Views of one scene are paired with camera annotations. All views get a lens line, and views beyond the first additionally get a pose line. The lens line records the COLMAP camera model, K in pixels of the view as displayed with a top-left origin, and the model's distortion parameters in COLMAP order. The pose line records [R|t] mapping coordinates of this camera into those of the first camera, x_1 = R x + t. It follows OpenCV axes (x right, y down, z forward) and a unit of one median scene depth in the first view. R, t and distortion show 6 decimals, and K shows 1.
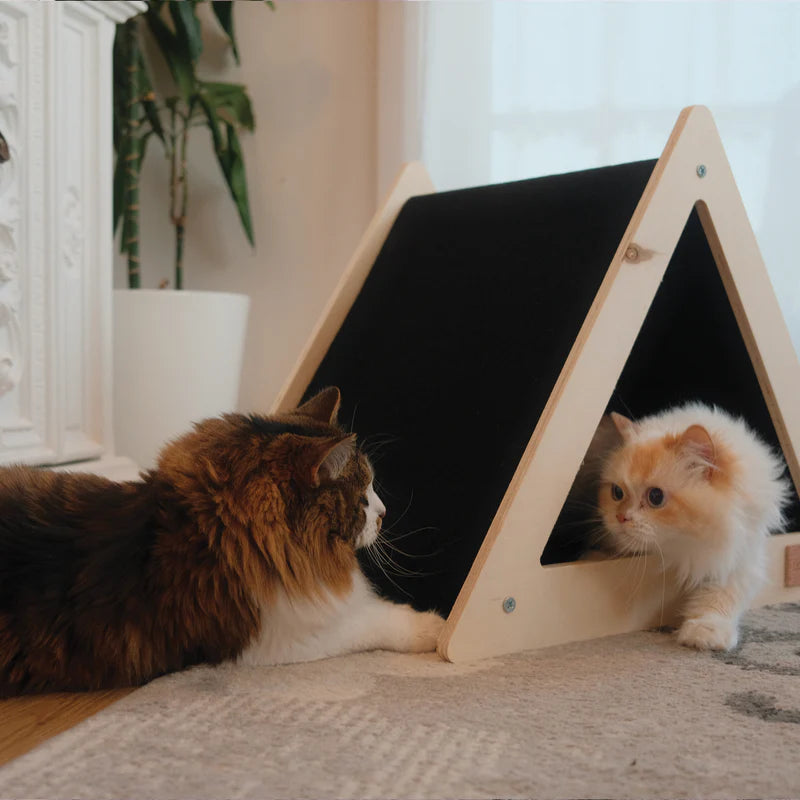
lens RADIAL K [[1227.8, 0, 400.0], [0, 1227.8, 400.0], [0, 0, 1]] dist [-0.034451, 0.056948]
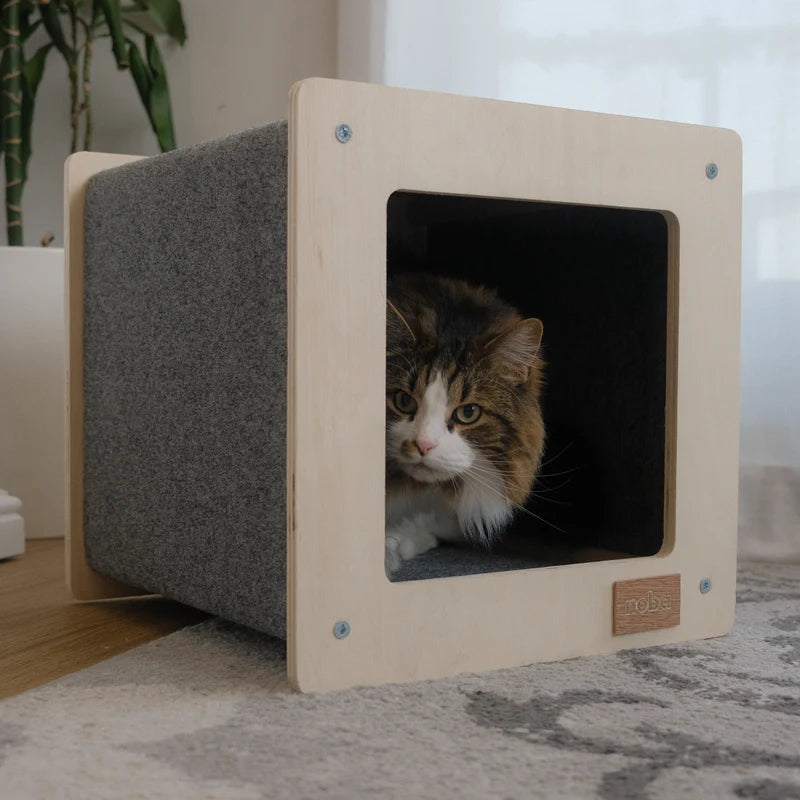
lens RADIAL K [[1429.7, 0, 398.7], [0, 1429.7, 403.2], [0, 0, 1]] dist [-0.005956, -0.074933]
pose [[0.996016, 0.005859, -0.088977, 0.106803], [-0.005251, 0.999961, 0.007068, 0.000411], [0.089015, -0.006572, 0.996009, 0.121455]]
